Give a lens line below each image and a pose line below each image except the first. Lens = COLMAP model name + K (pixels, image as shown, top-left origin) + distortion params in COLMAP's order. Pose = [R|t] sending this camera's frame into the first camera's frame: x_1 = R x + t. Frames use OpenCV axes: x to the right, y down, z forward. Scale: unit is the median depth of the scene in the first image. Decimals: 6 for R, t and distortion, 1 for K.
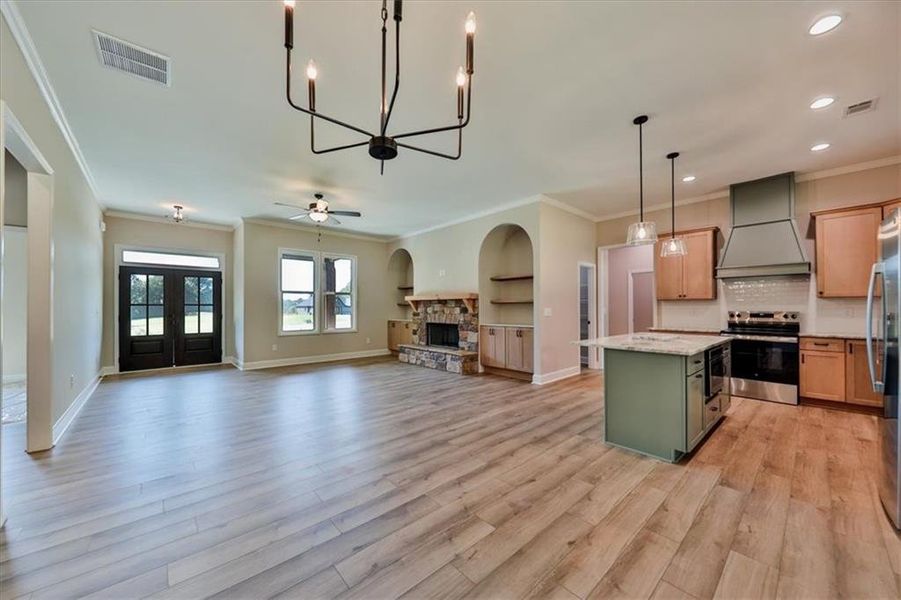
lens RADIAL K [[333.8, 0, 447.1], [0, 333.8, 304.6], [0, 0, 1]] dist [0.001225, -0.000558]
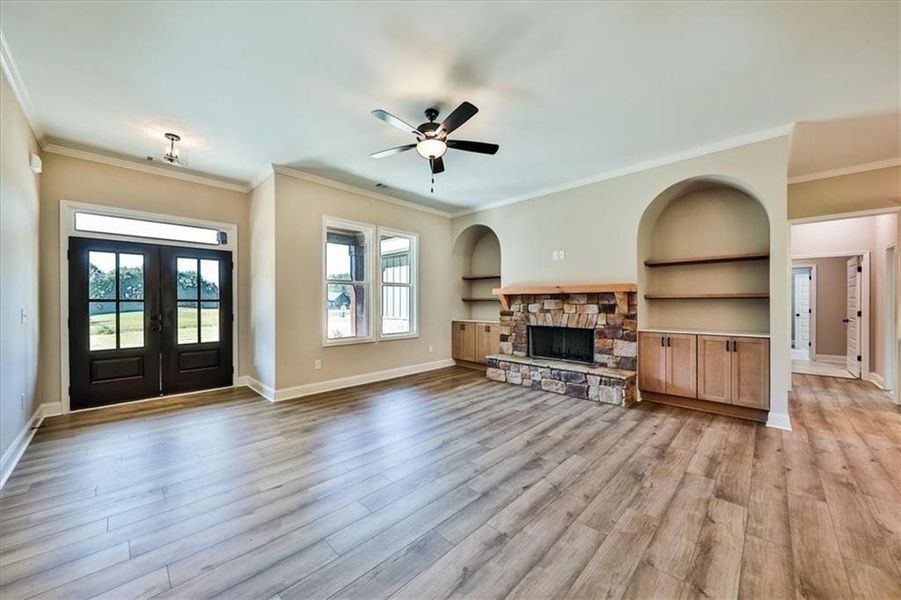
lens RADIAL K [[333.8, 0, 447.3], [0, 333.8, 301.4], [0, 0, 1]] dist [0.001225, -0.000558]
pose [[0.998200, 0.001193, 0.059967, -0.307662], [-0.001645, 0.999971, 0.007477, -0.002999], [-0.059957, -0.007562, 0.998172, 0.327118]]
